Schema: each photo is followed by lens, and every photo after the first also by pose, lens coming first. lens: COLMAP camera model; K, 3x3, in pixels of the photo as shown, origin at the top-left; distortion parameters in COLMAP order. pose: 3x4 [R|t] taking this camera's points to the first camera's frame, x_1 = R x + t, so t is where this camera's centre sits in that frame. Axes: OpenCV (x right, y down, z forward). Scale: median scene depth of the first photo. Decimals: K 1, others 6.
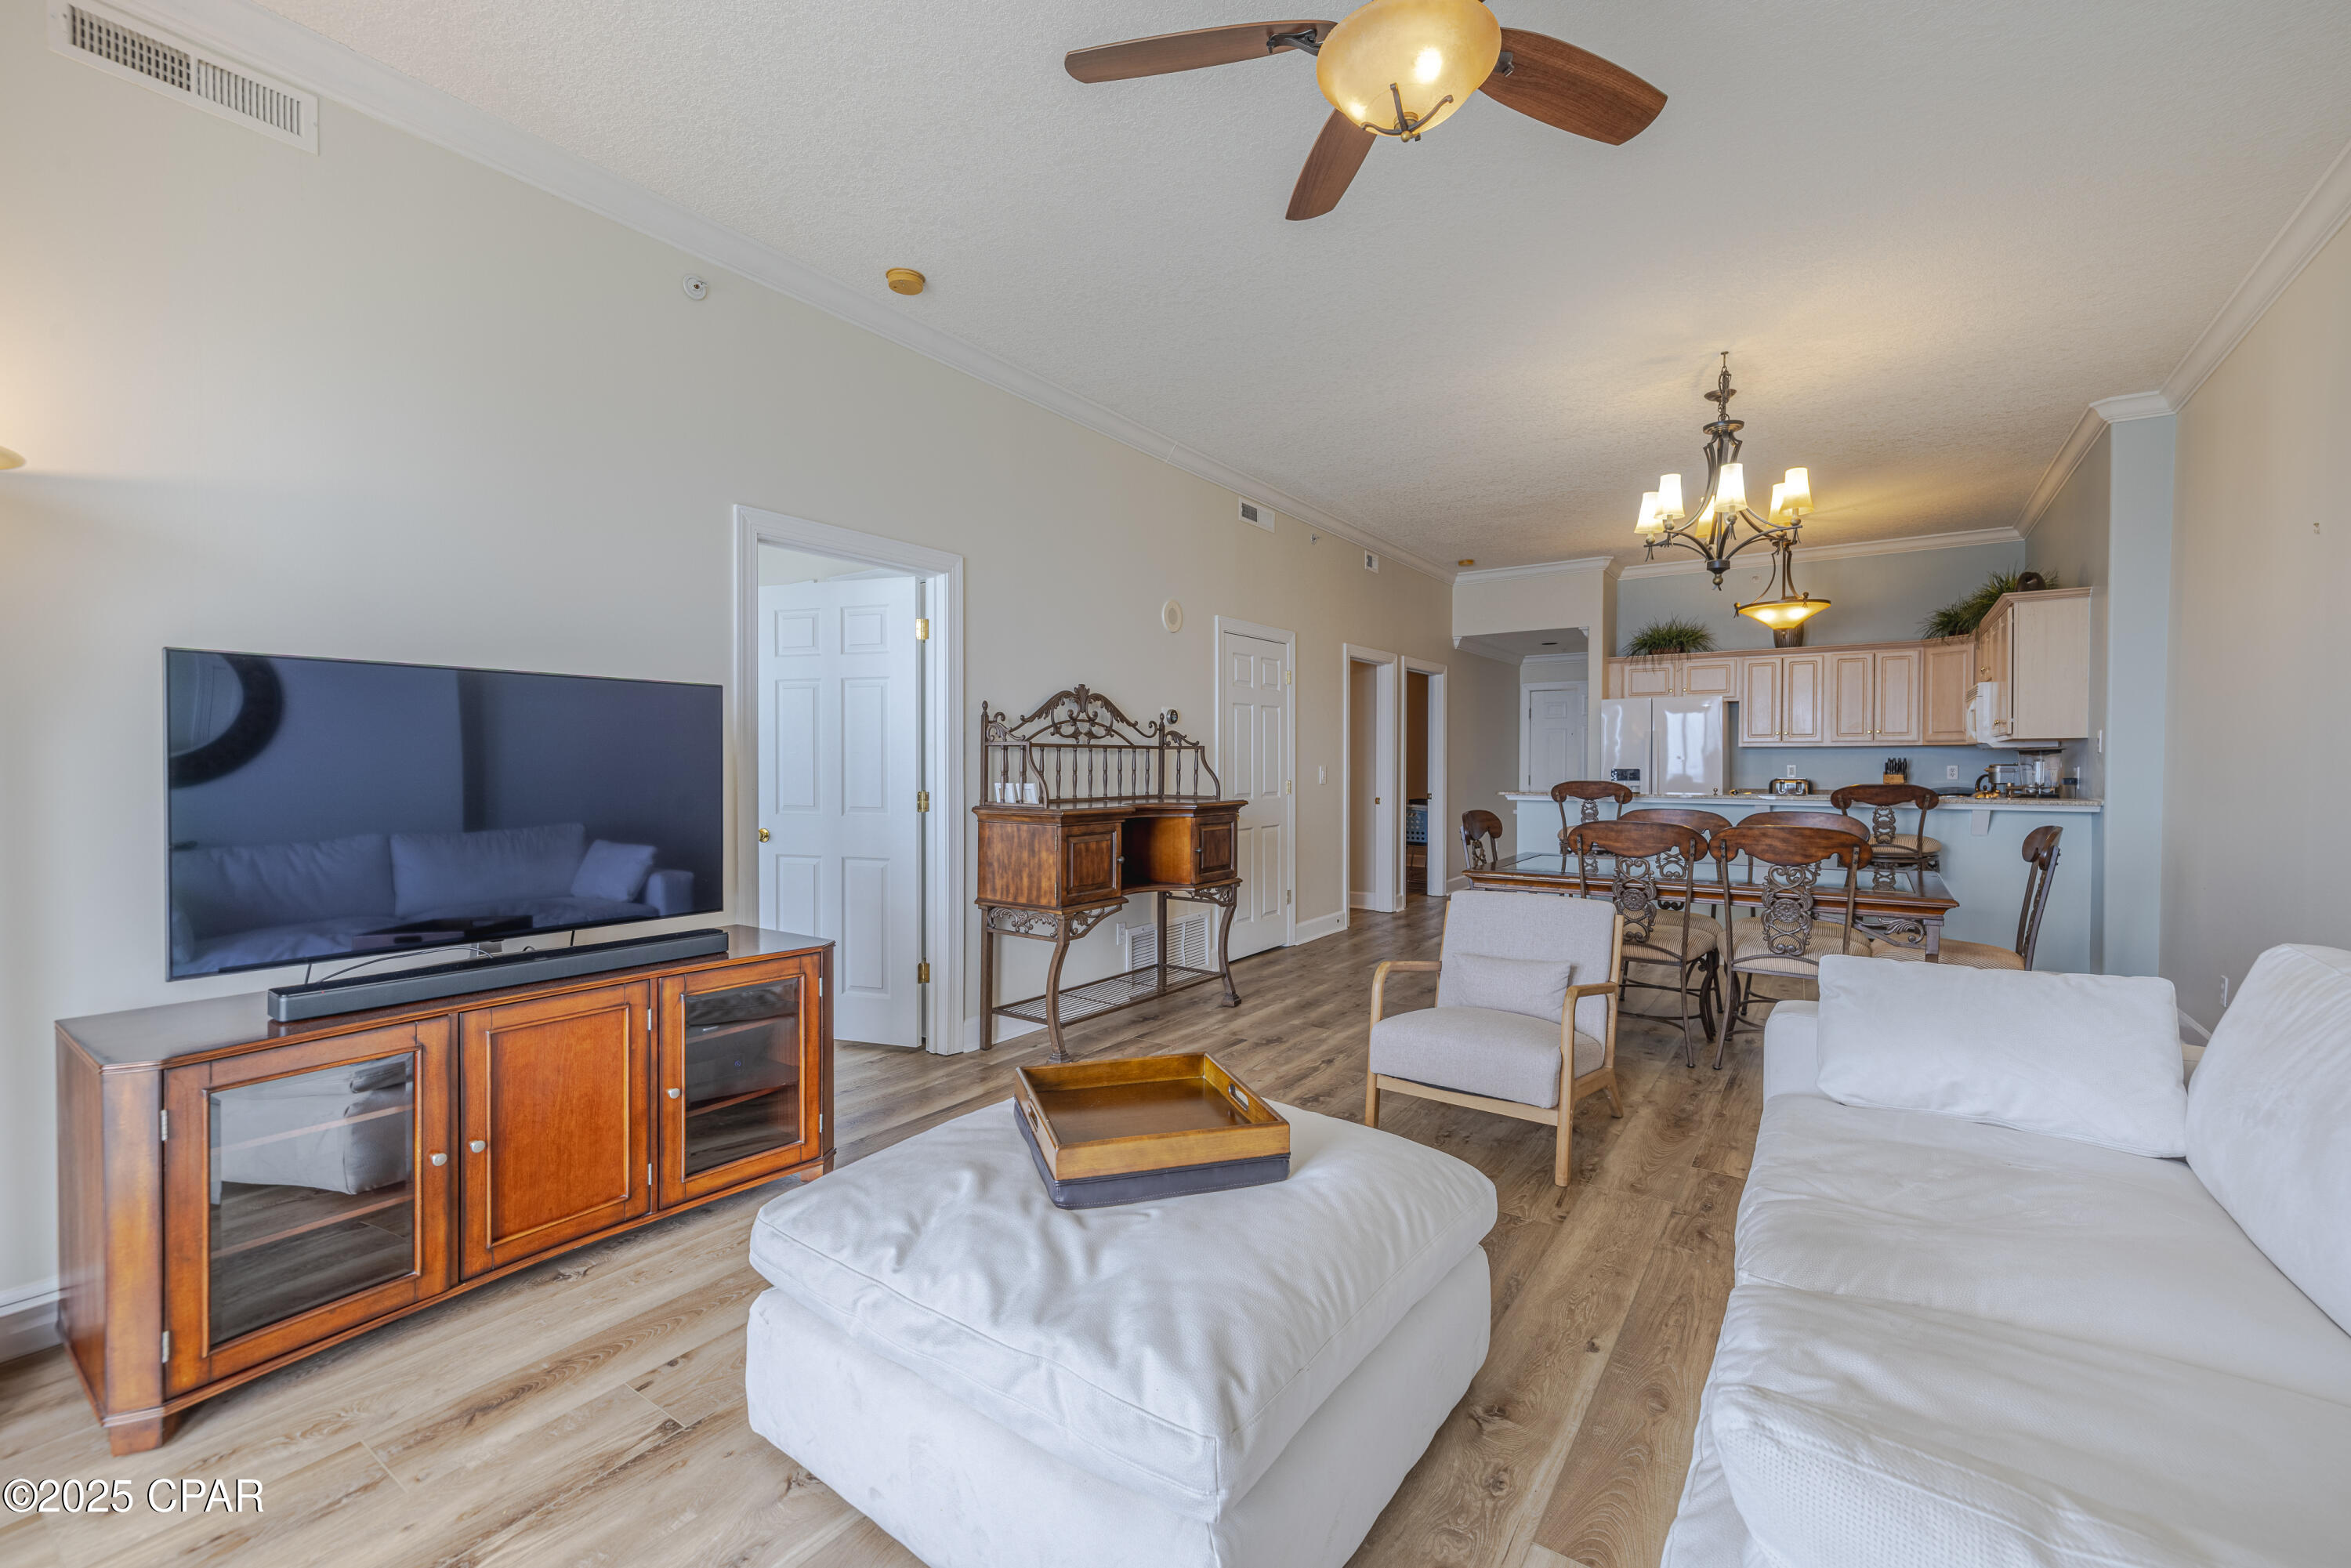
lens RADIAL K [[995.7, 0, 1168.5], [0, 995.7, 773.4], [0, 0, 1]] dist [0.002045, 0.000070]
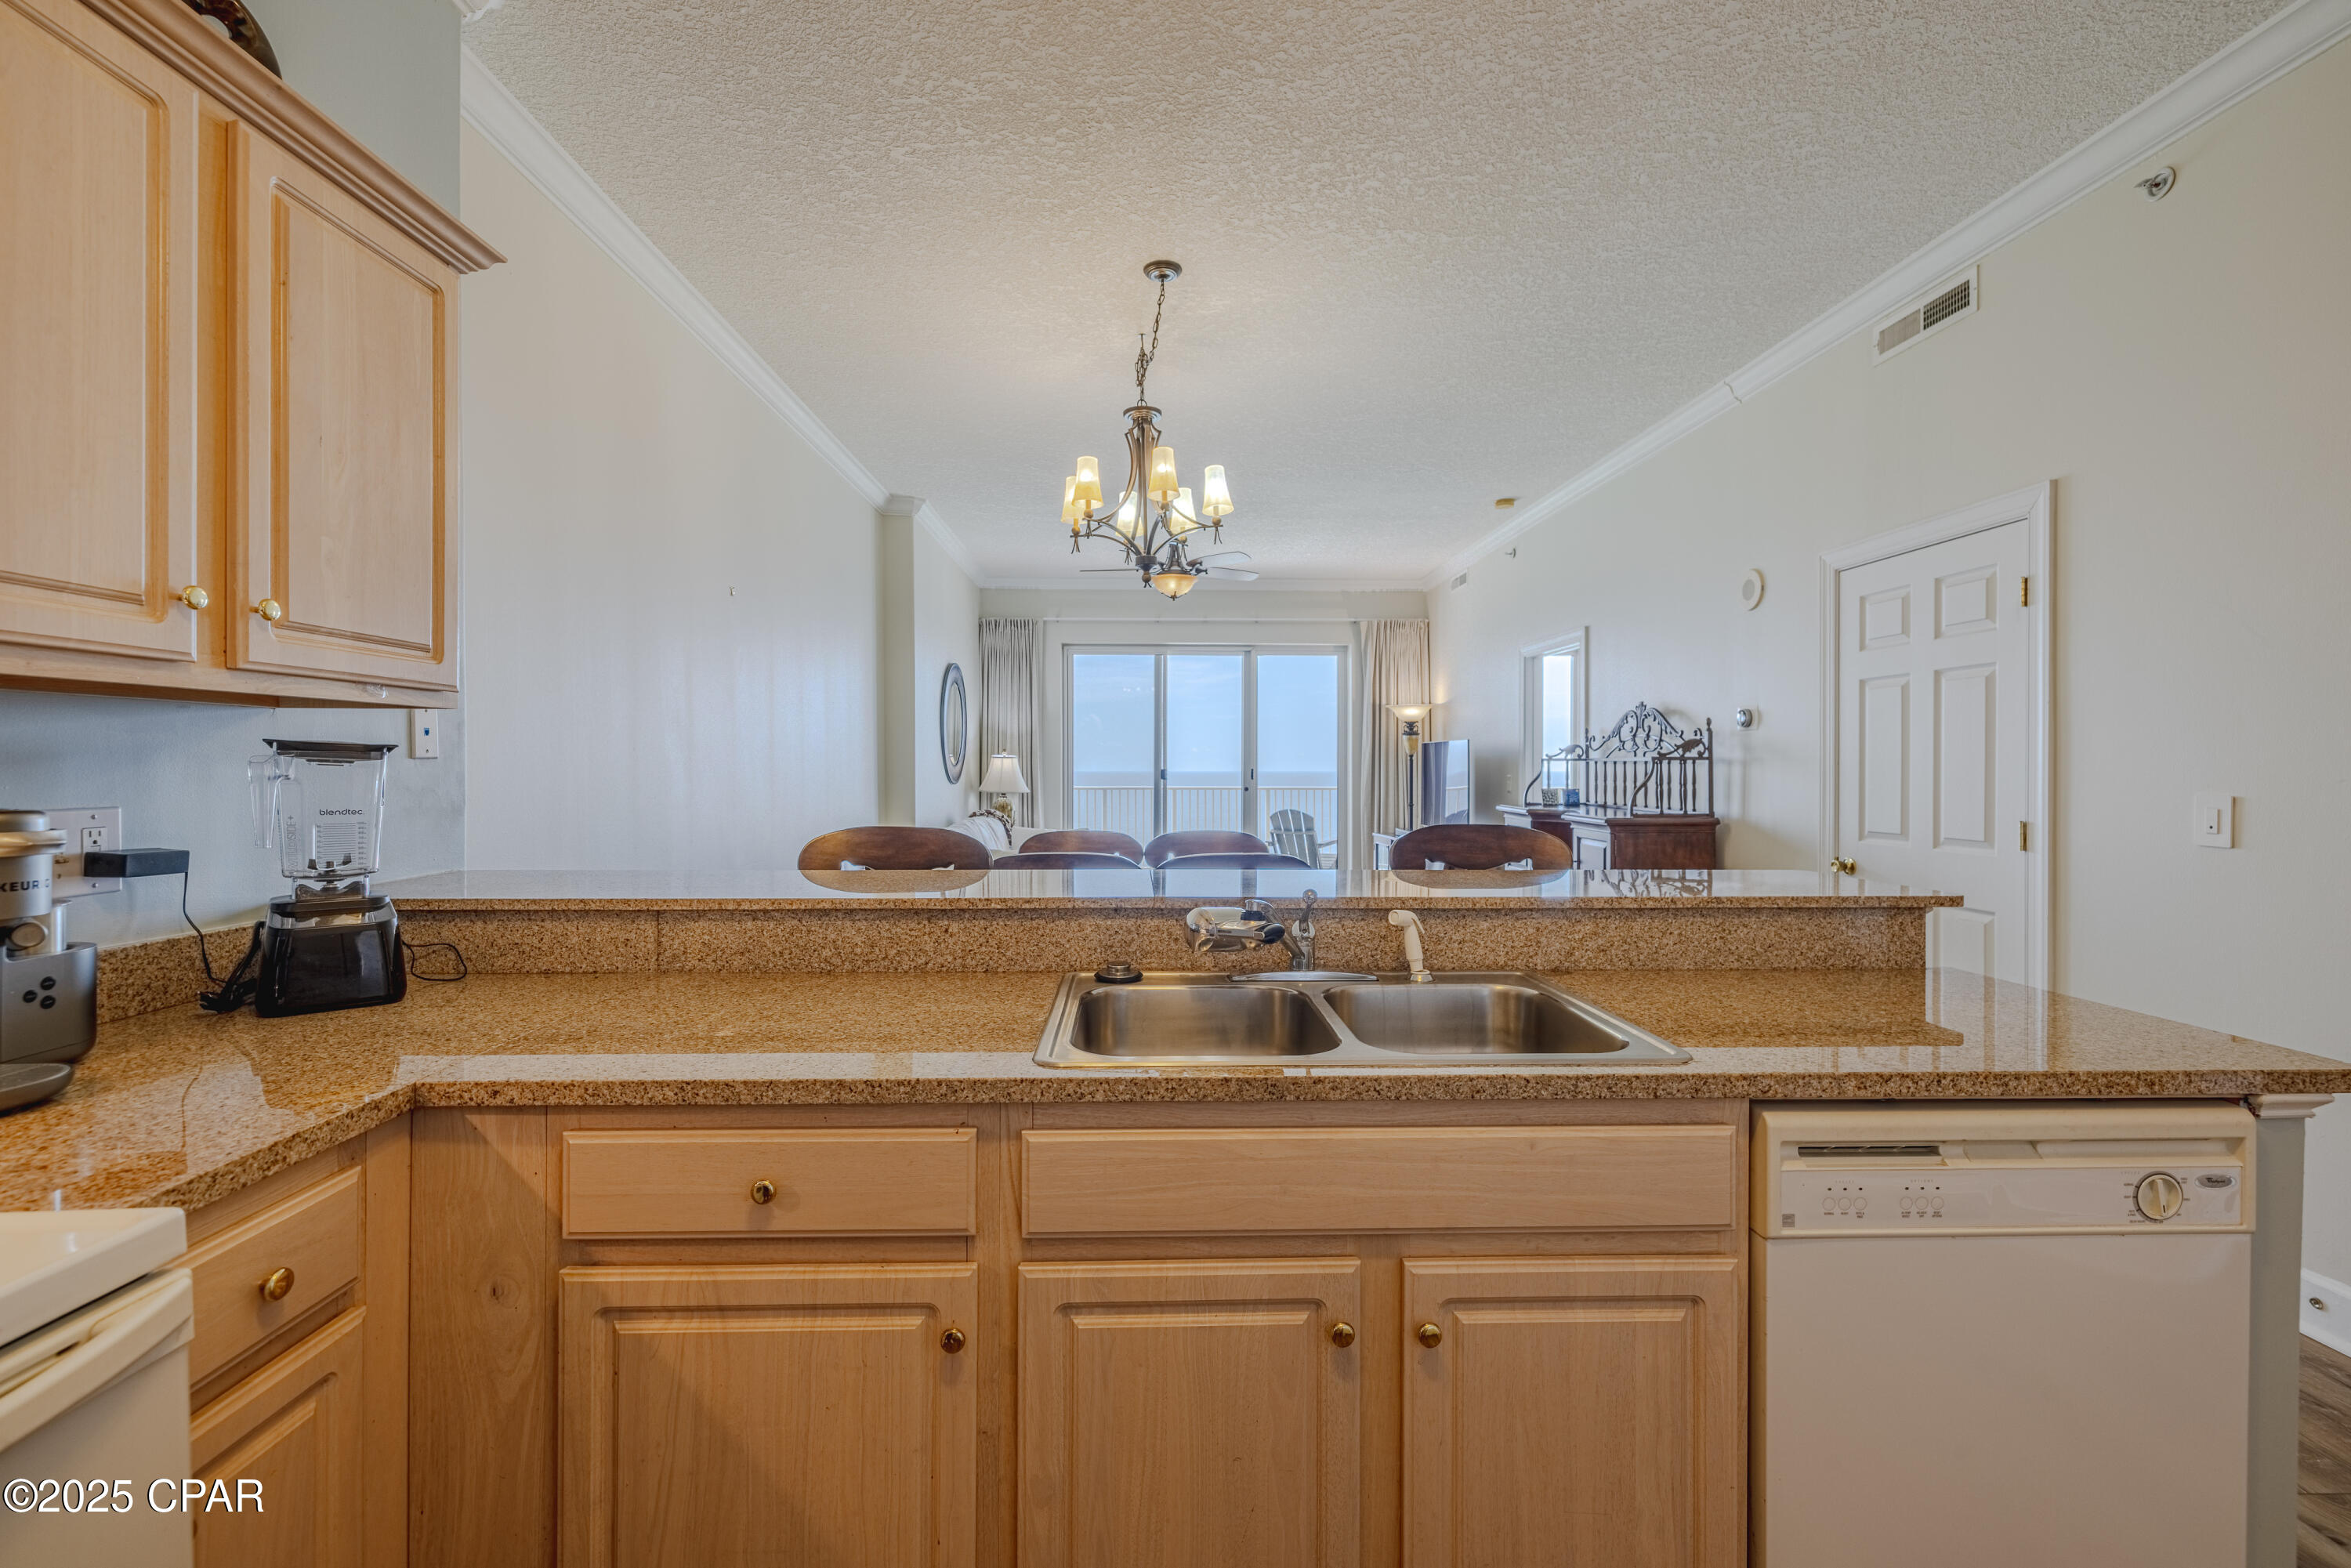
lens RADIAL K [[995.7, 0, 1168.5], [0, 995.7, 773.4], [0, 0, 1]] dist [0.002045, 0.000070]
pose [[-0.775104, 0.000372, -0.631834, 1.086454], [-0.011877, 0.999815, 0.015158, -0.024852], [0.631722, 0.019254, -0.774956, 1.665260]]
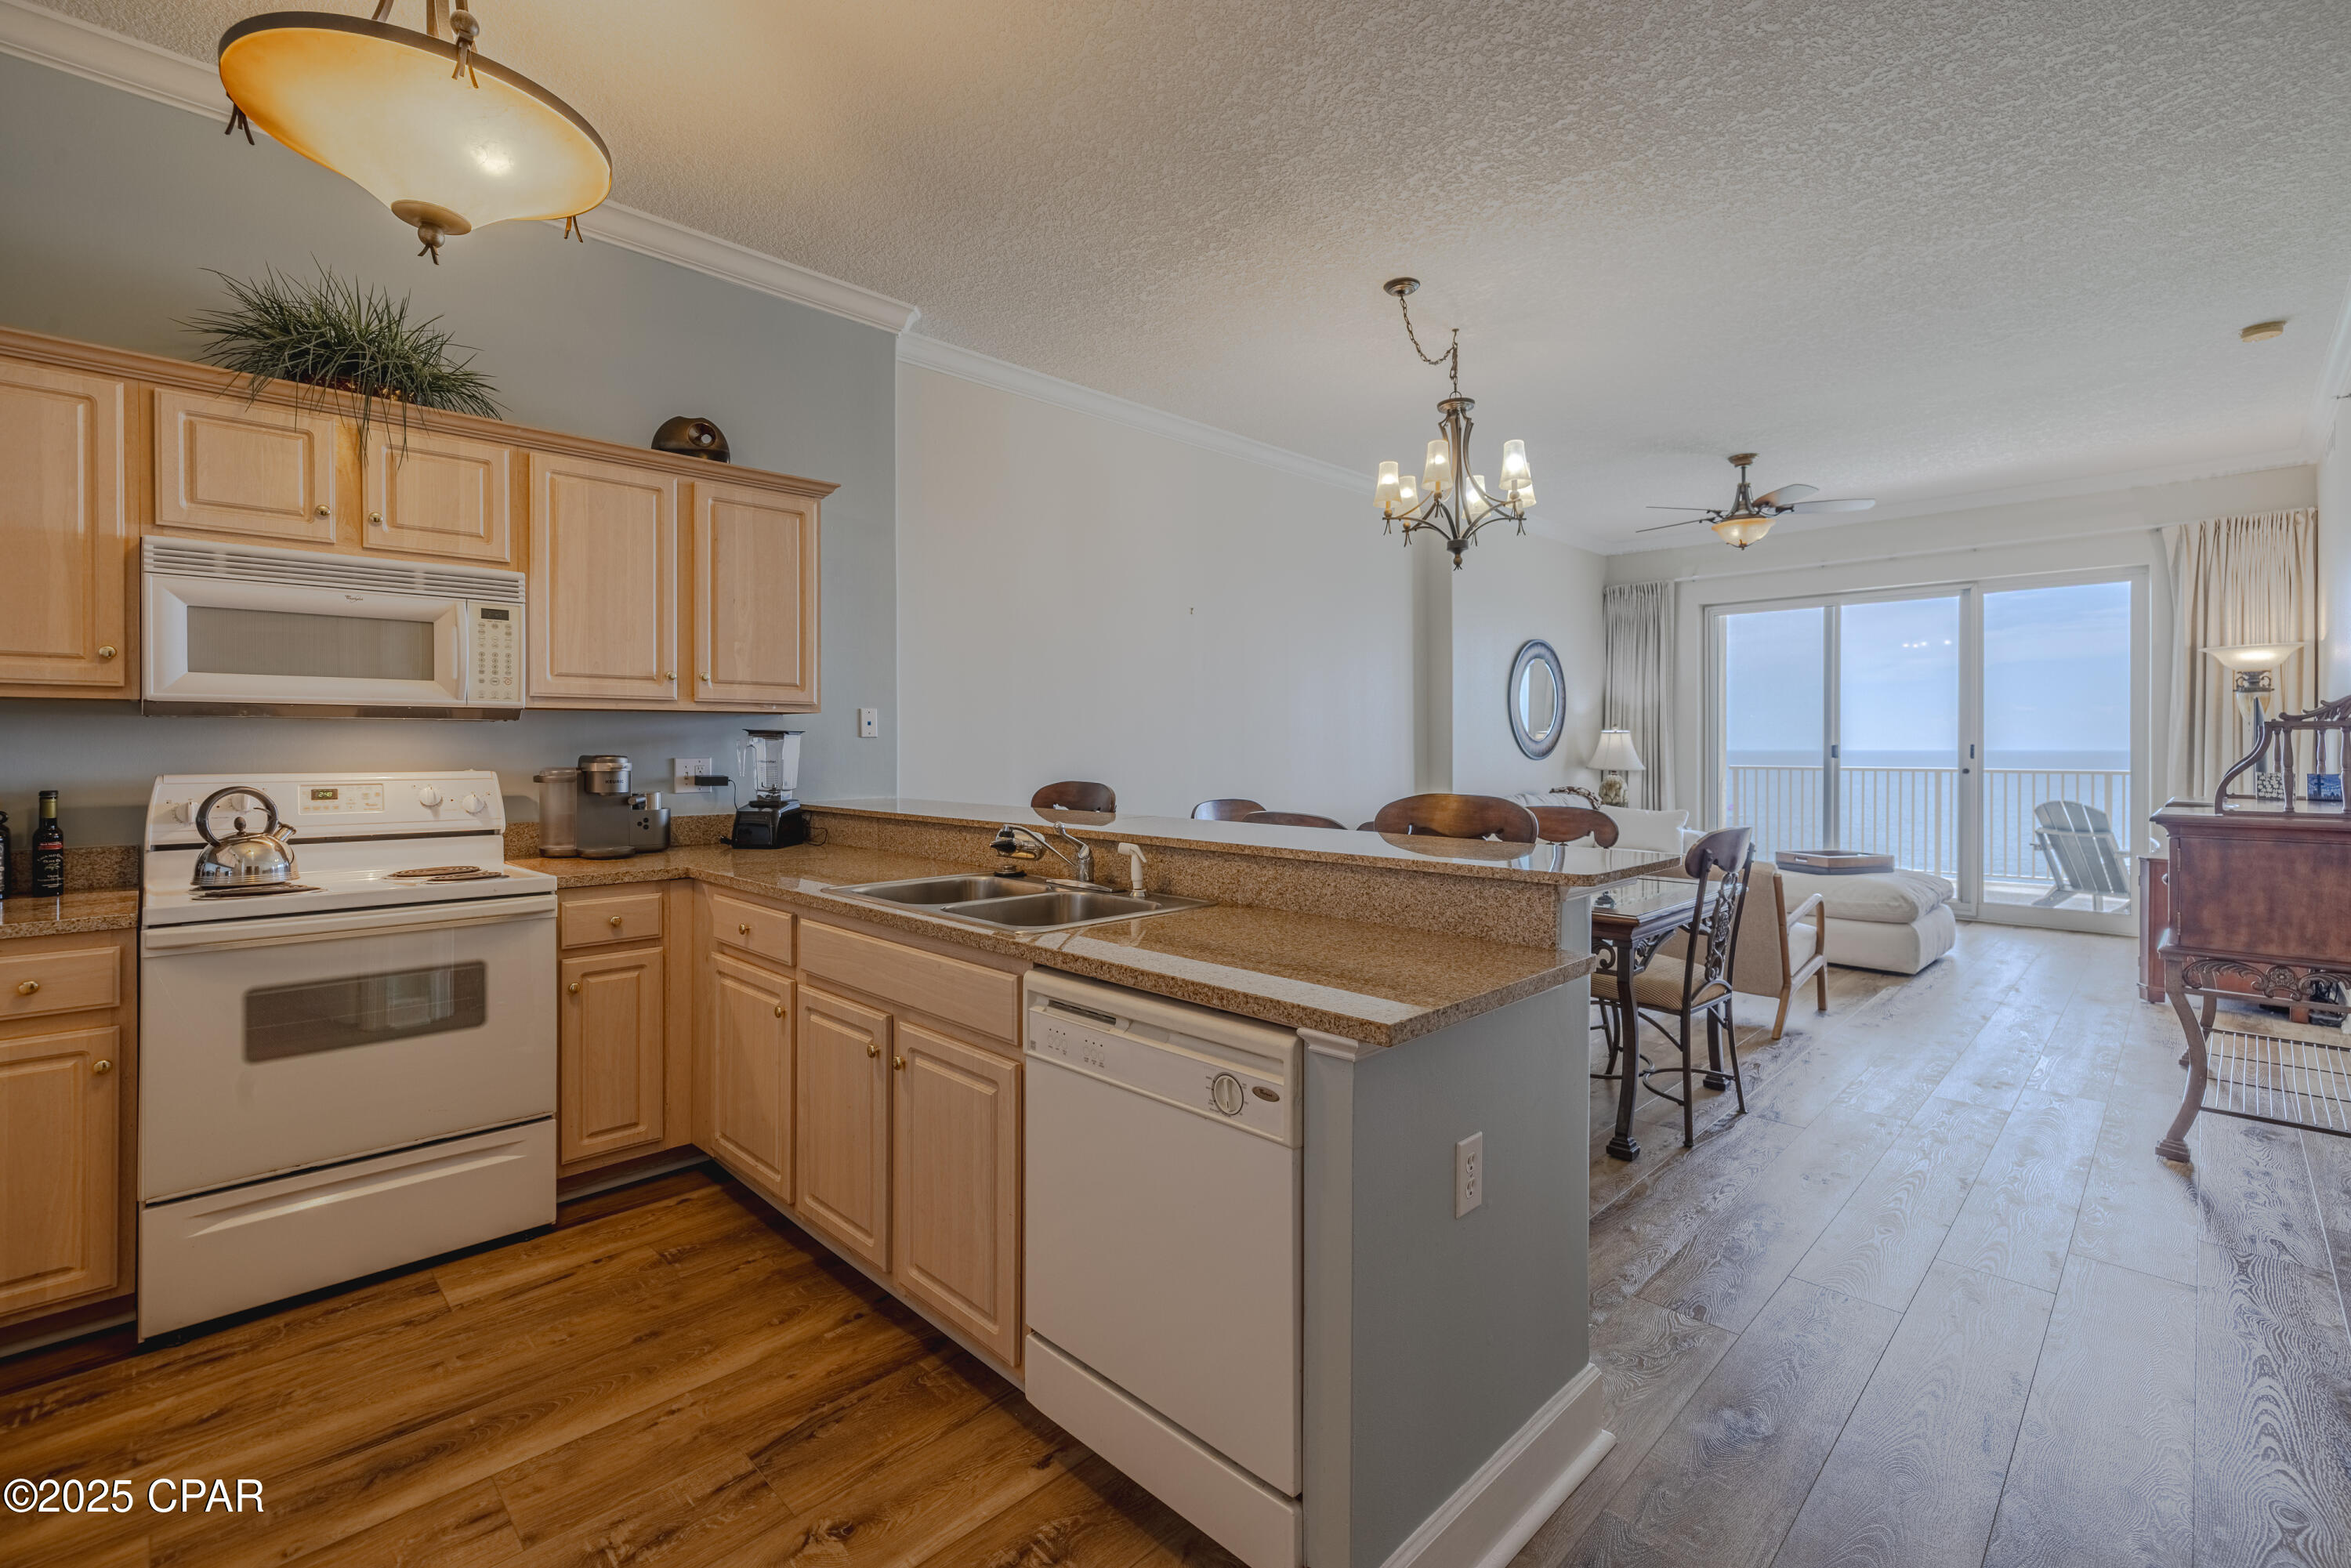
lens RADIAL K [[1035.5, 0, 1163.7], [0, 1035.5, 751.5], [0, 0, 1]] dist [-0.000788, -0.000188]
pose [[-0.990259, -0.002572, 0.139216, 0.673222], [0.000244, 0.999796, 0.020203, -0.026564], [-0.139240, 0.020040, -0.990056, 1.964883]]
